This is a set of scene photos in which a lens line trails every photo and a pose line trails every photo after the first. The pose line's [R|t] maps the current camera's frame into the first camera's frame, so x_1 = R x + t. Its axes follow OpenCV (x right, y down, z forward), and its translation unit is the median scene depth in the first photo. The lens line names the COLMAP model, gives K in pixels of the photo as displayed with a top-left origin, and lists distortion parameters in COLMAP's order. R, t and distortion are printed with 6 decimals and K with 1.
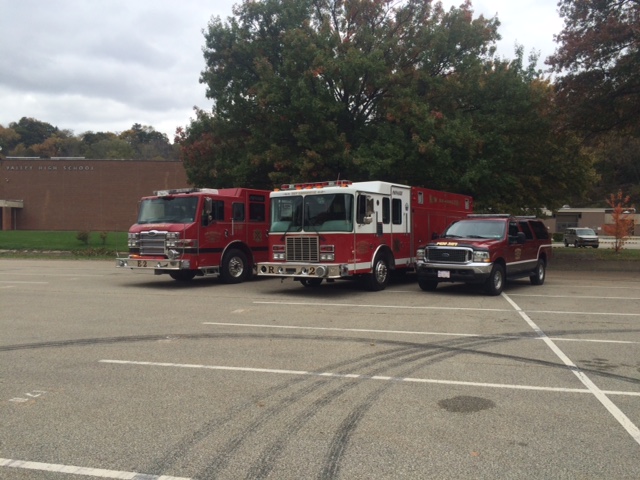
lens RADIAL K [[548.9, 0, 324.2], [0, 548.9, 247.8], [0, 0, 1]] dist [0.074098, -0.090518]
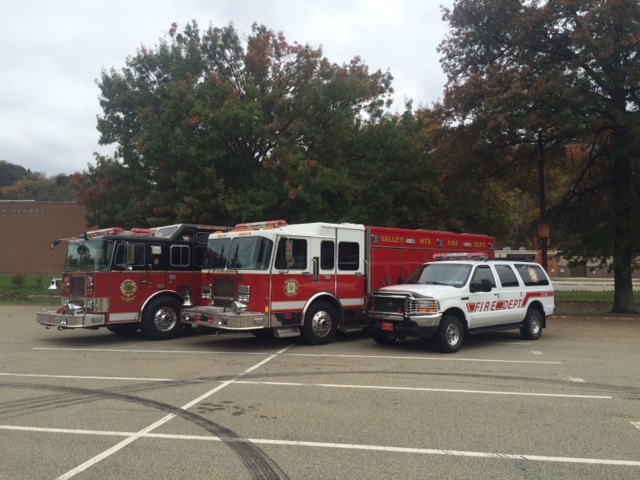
lens RADIAL K [[548.9, 0, 324.0], [0, 548.9, 243.8], [0, 0, 1]] dist [0.074098, -0.090518]
pose [[0.999418, -0.000183, 0.034100, 0.141777], [0.002989, 0.996605, -0.082273, -0.002550], [-0.033970, 0.082327, 0.996026, -0.015801]]
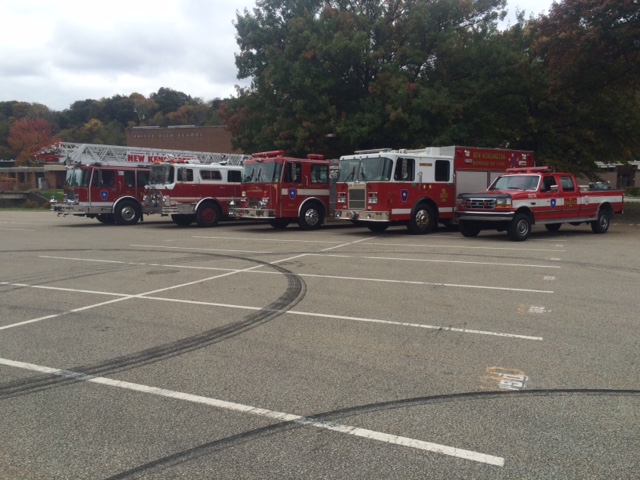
lens RADIAL K [[548.9, 0, 320.6], [0, 548.9, 245.6], [0, 0, 1]] dist [0.074098, -0.090518]
pose [[0.973400, 0.013643, -0.228705, 0.210025], [0.002644, 0.997490, 0.070754, 0.007157], [0.229096, -0.069477, 0.970921, -0.136639]]
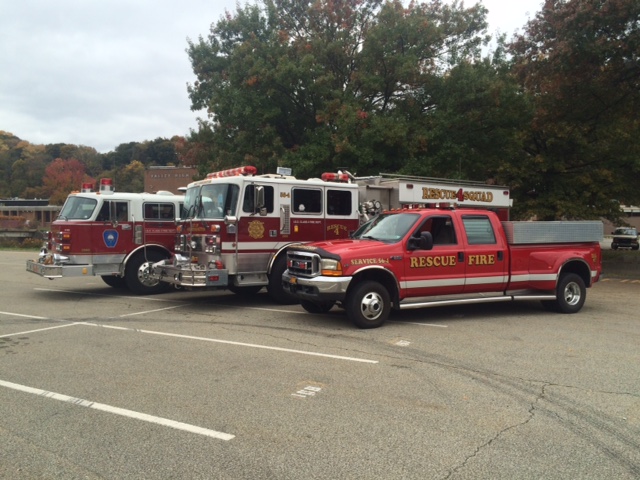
lens RADIAL K [[548.9, 0, 322.9], [0, 548.9, 240.3], [0, 0, 1]] dist [0.074098, -0.090518]
pose [[0.953684, 0.007504, -0.300717, 0.319092], [-0.011862, 0.999849, -0.012666, 0.000293], [0.300576, 0.015646, 0.953629, 0.022426]]
